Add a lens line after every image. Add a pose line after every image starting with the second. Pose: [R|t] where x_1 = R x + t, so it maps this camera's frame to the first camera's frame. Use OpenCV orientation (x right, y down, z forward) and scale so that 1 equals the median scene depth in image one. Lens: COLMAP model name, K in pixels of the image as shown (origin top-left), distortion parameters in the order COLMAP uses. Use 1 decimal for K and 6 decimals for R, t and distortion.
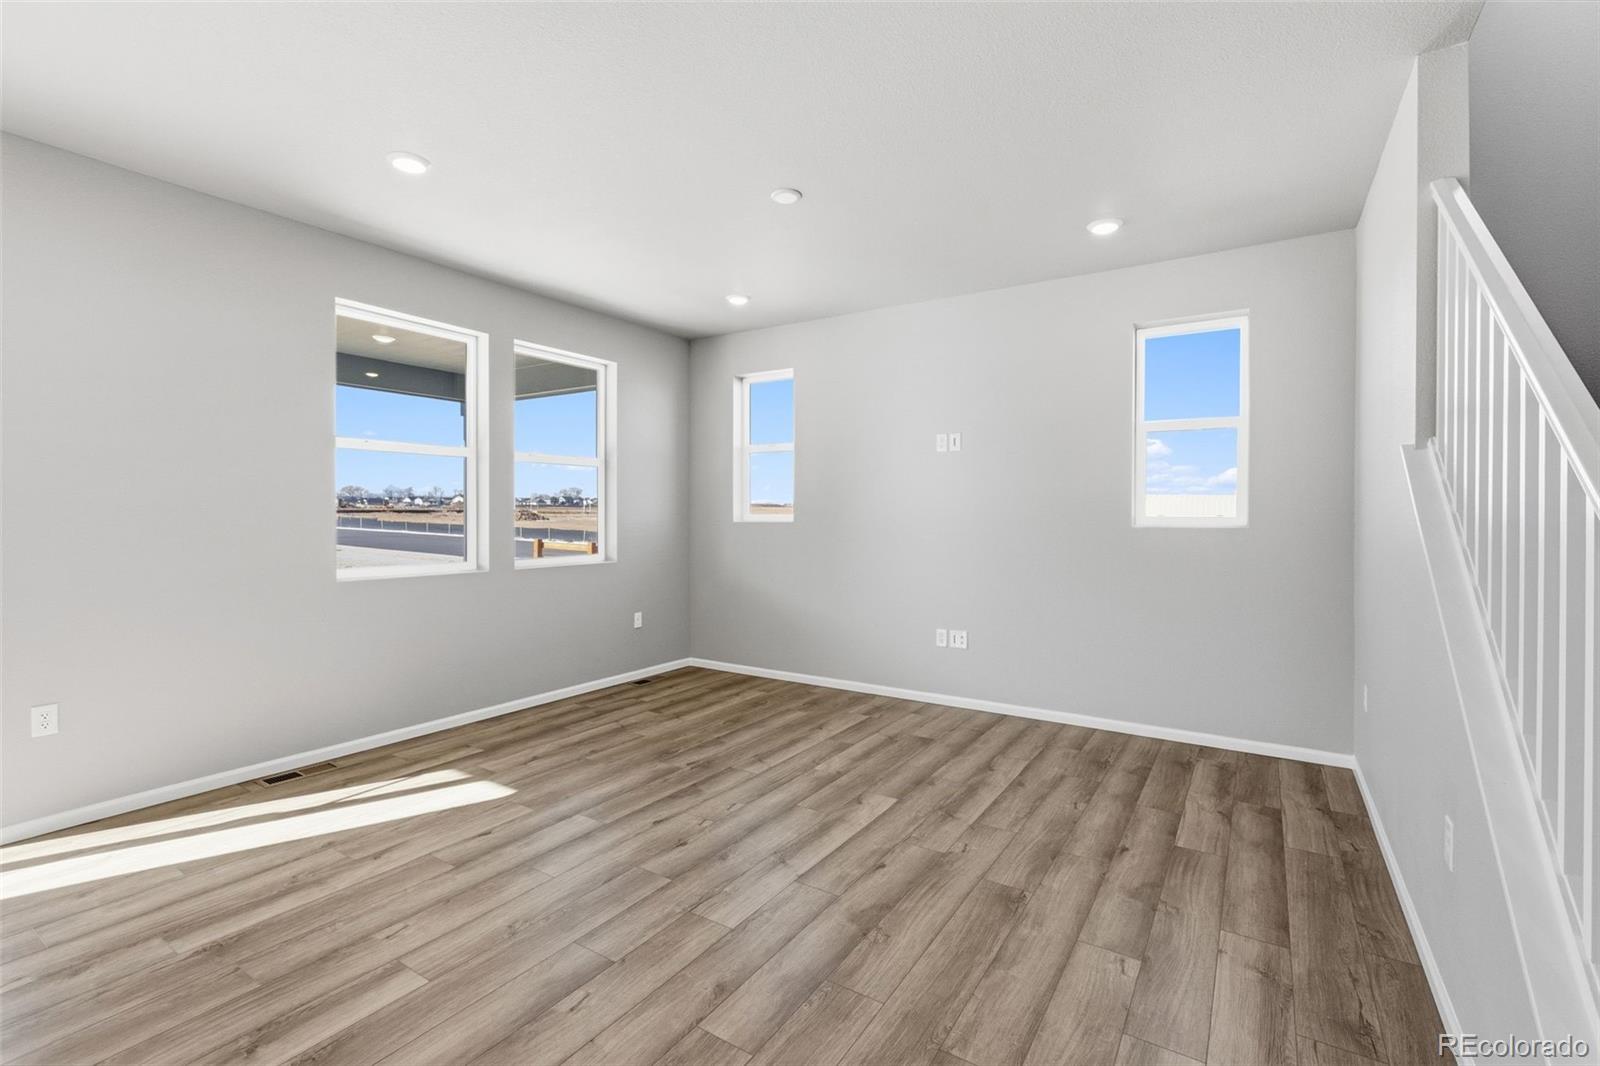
lens RADIAL K [[717.2, 0, 800.7], [0, 717.2, 520.6], [0, 0, 1]] dist [0.001820, -0.000531]
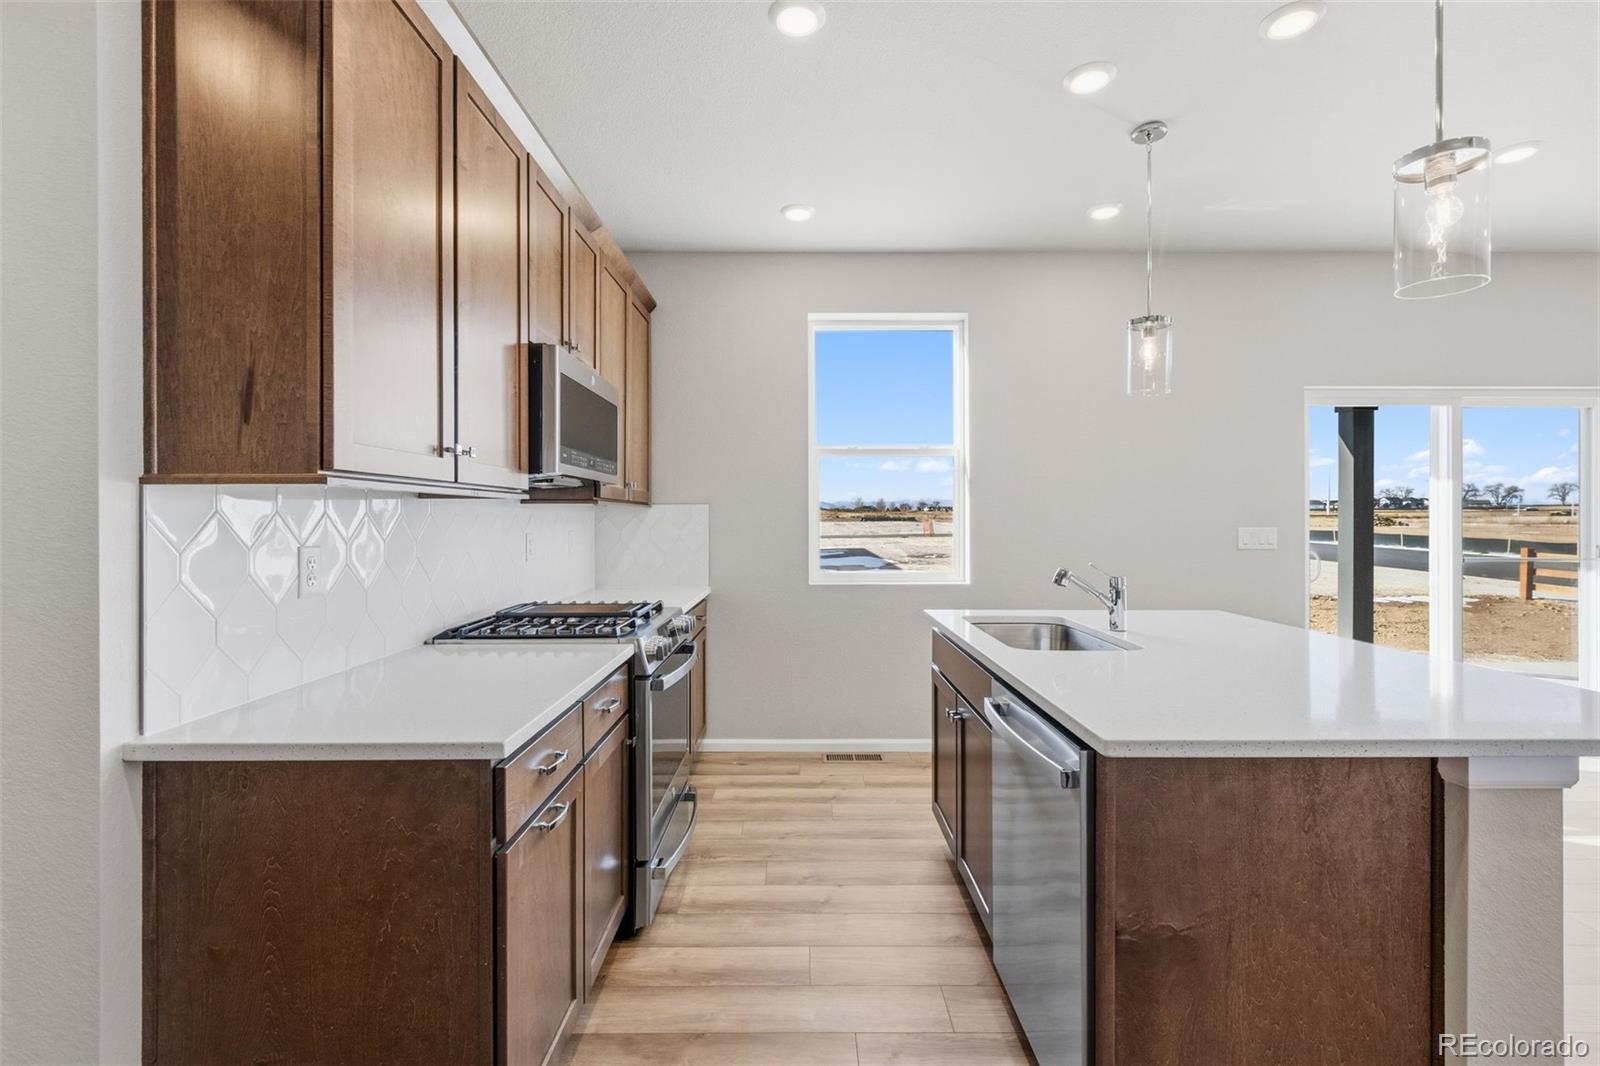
lens RADIAL K [[717.2, 0, 800.7], [0, 717.2, 520.6], [0, 0, 1]] dist [0.001820, -0.000531]
pose [[0.545183, -0.003374, -0.838310, -0.689914], [-0.003129, 0.999977, -0.006059, 0.007938], [0.838311, 0.005926, 0.545160, -1.008165]]
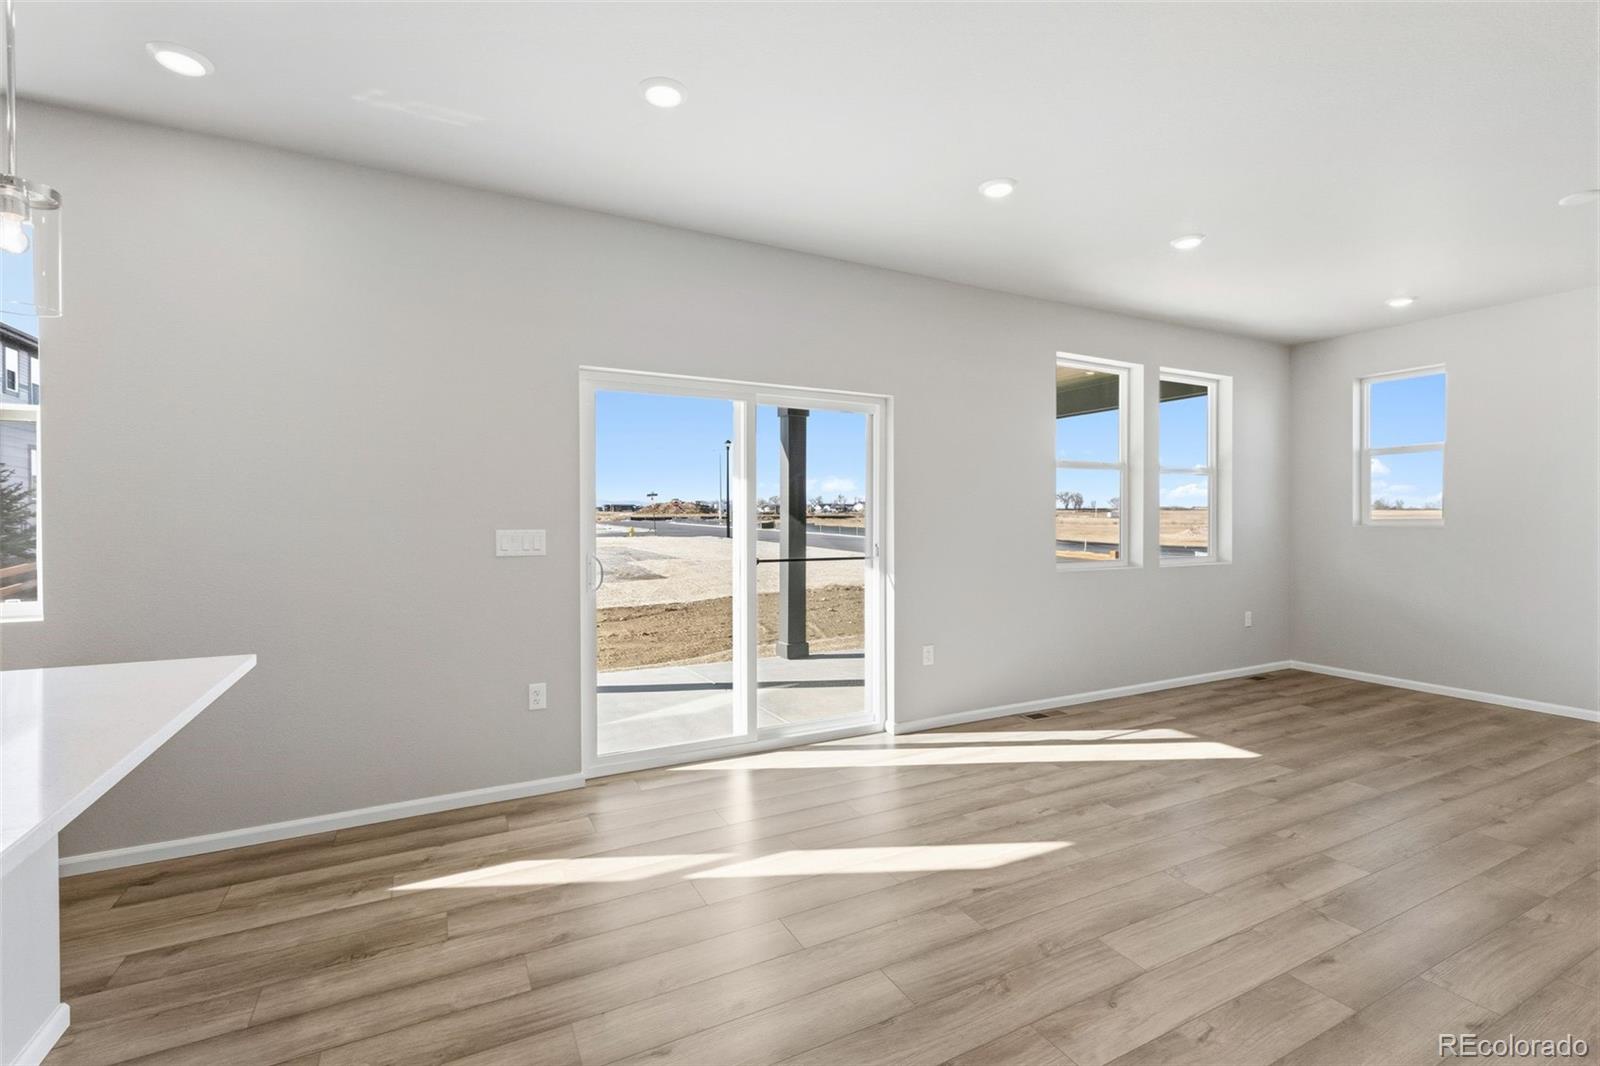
lens RADIAL K [[717.2, 0, 800.7], [0, 717.2, 520.6], [0, 0, 1]] dist [0.001820, -0.000531]
pose [[0.869130, -0.002264, -0.494578, -0.456136], [-0.001207, 0.999977, -0.006699, 0.003675], [0.494582, 0.006420, 0.869107, -0.391542]]
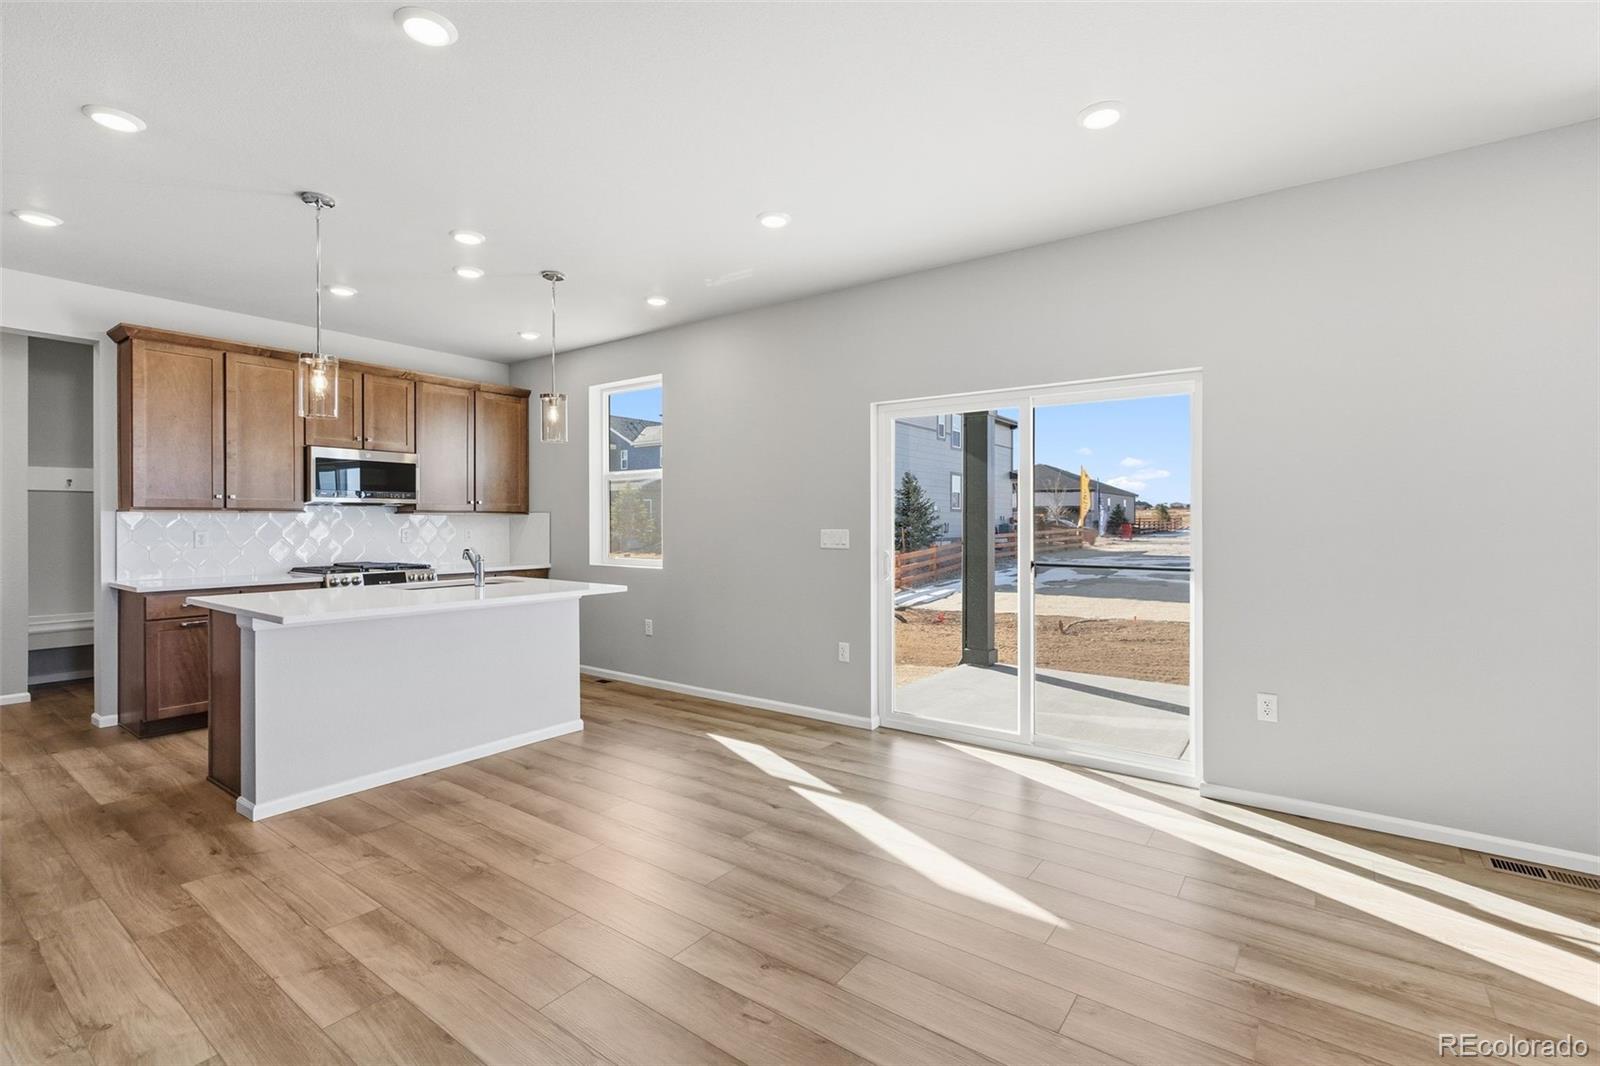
lens RADIAL K [[717.2, 0, 800.7], [0, 717.2, 520.6], [0, 0, 1]] dist [0.001820, -0.000531]
pose [[-0.058003, -0.004137, -0.998308, 0.093194], [-0.009764, 0.999946, -0.003576, -0.002265], [0.998269, 0.009540, -0.058040, 0.285678]]
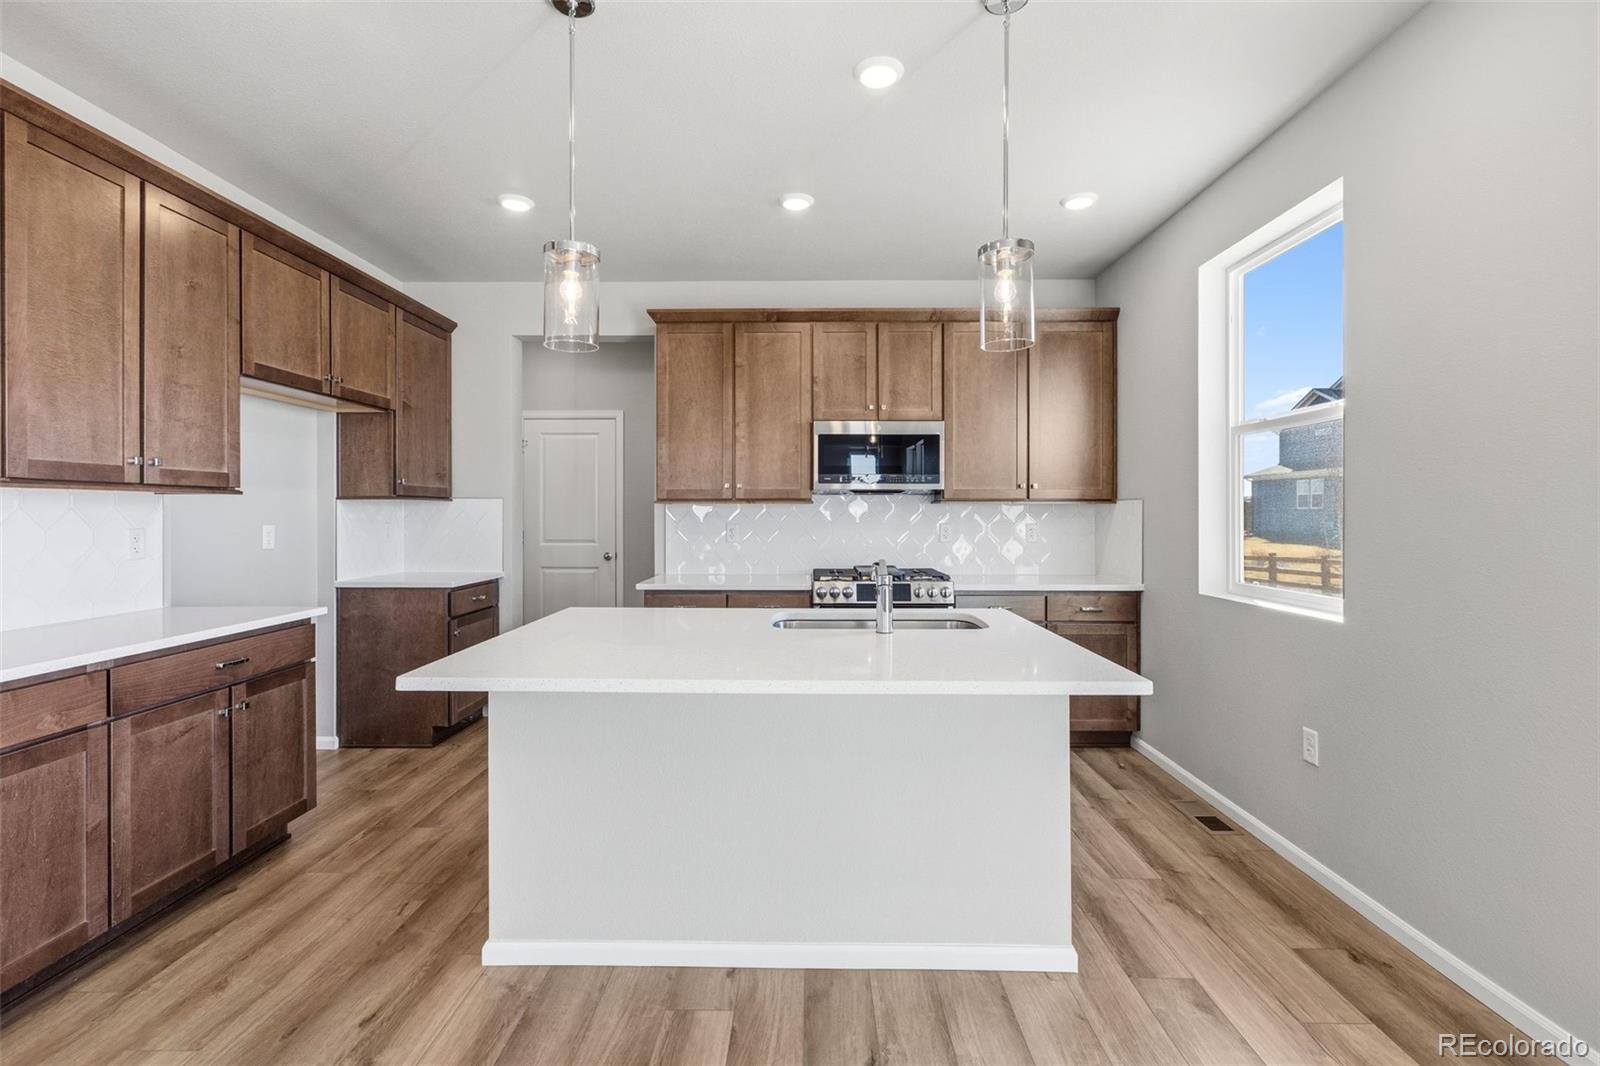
lens RADIAL K [[717.7, 0, 801.5], [0, 717.7, 512.1], [0, 0, 1]] dist [0.002252, -0.001242]
pose [[-0.844796, -0.005760, -0.535057, -0.687536], [-0.009582, 0.999945, 0.004365, -0.003881], [0.535002, 0.008815, -0.844805, 0.193301]]
